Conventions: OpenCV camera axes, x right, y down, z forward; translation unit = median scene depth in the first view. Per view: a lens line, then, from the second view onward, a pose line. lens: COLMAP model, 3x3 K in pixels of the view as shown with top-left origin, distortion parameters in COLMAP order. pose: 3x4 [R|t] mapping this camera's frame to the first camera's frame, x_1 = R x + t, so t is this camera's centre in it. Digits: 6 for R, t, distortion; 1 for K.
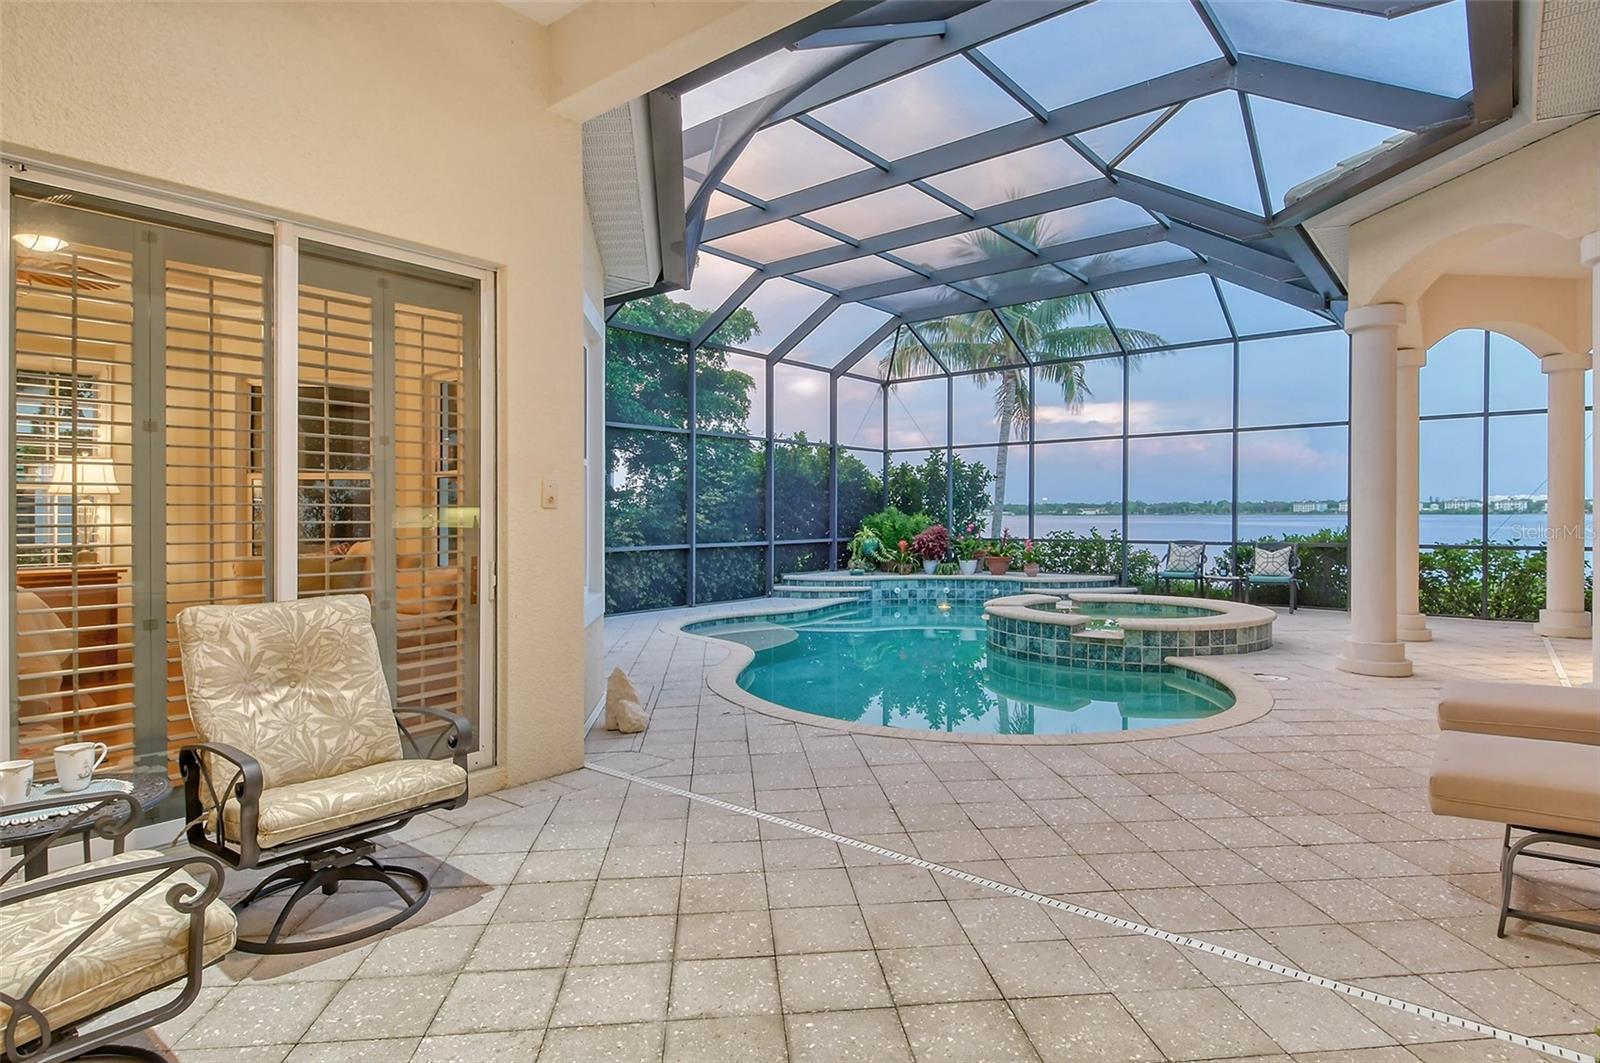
lens RADIAL K [[855.9, 0, 796.4], [0, 855.9, 519.2], [0, 0, 1]] dist [0.000267, -0.000113]
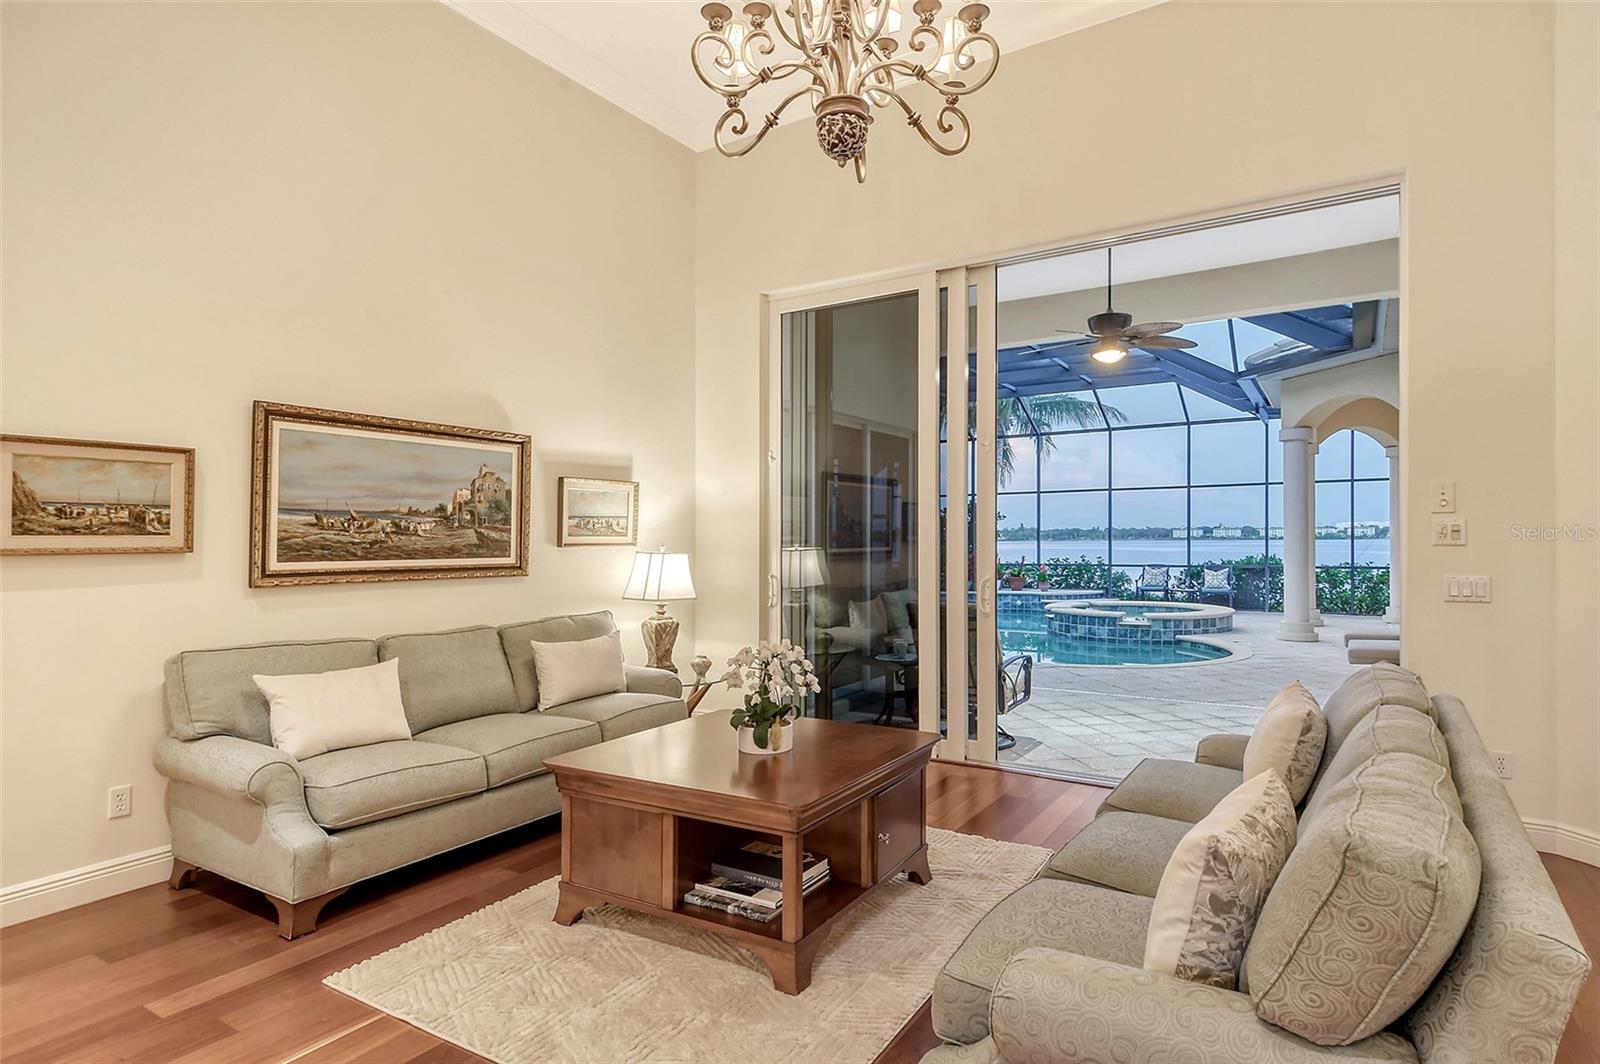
lens RADIAL K [[859.6, 0, 800.0], [0, 859.6, 532.0], [0, 0, 1]] dist [0.003792, 0.000415]
pose [[0.993063, -0.000579, 0.117581, -0.340309], [0.002382, 0.999882, -0.015196, -0.009409], [-0.117558, 0.015371, 0.992947, -0.393752]]
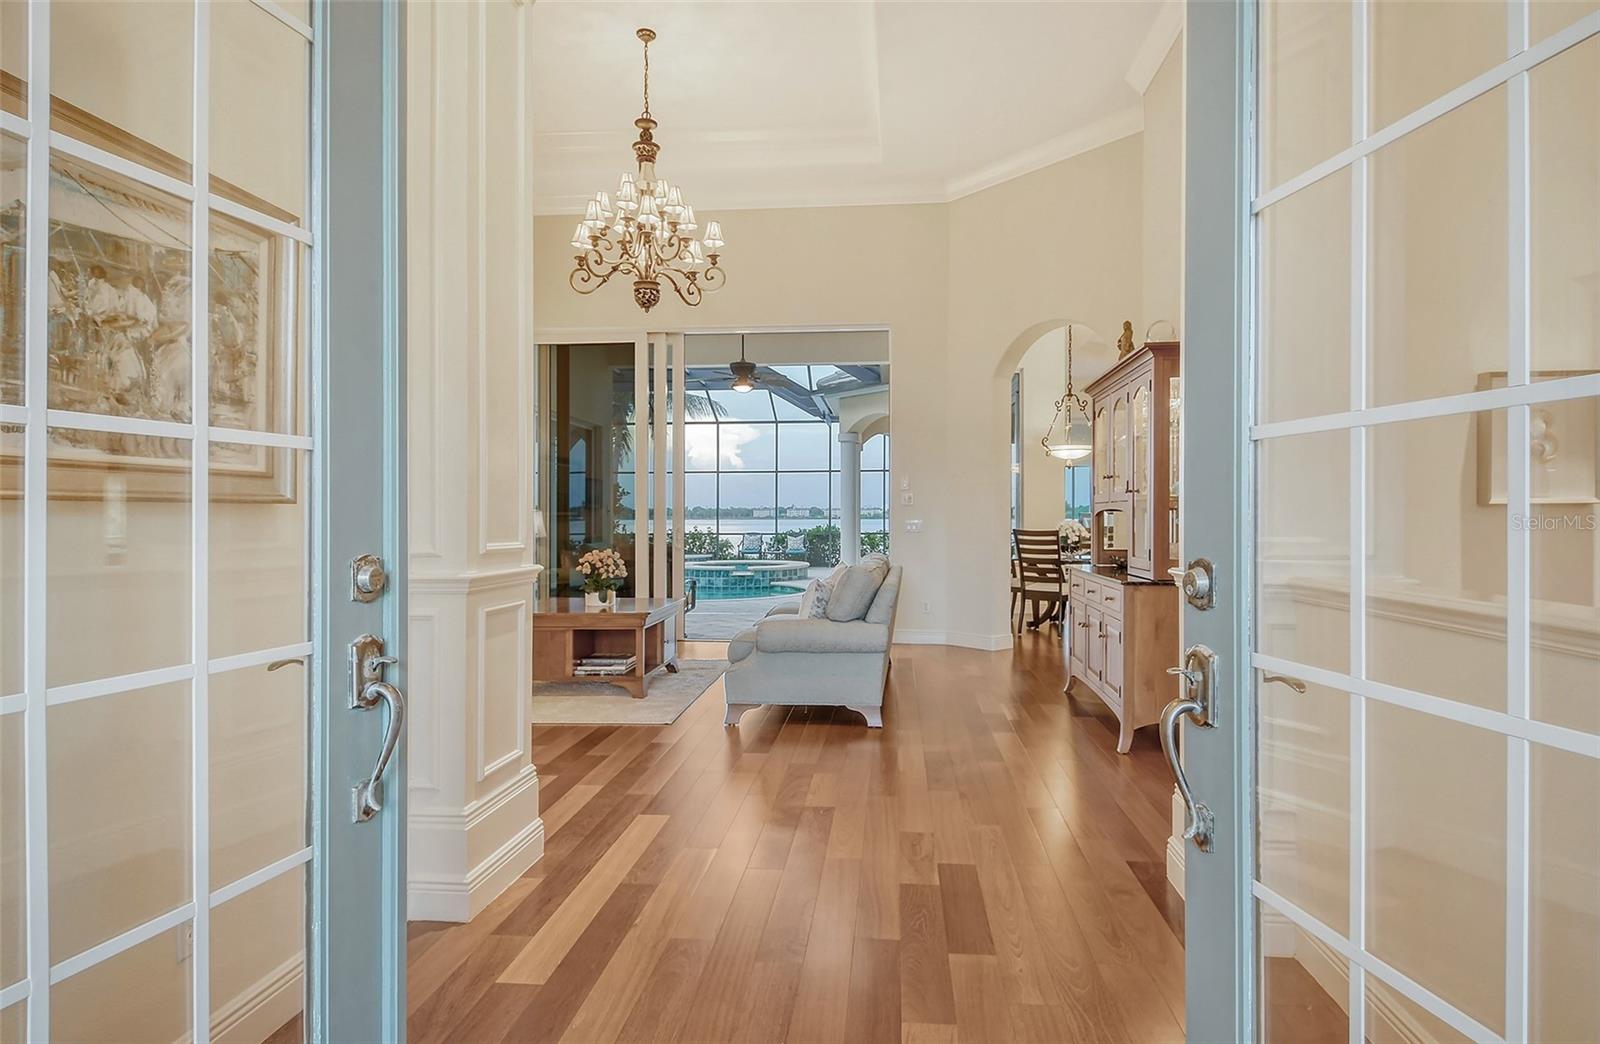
lens RADIAL K [[872.3, 0, 837.6], [0, 872.3, 520.9], [0, 0, 1]] dist [0.000597, 0.000031]
pose [[0.811602, -0.001518, 0.584209, -0.532144], [0.003670, 0.999990, -0.002501, 0.006762], [-0.584199, 0.004174, 0.811600, -0.664807]]
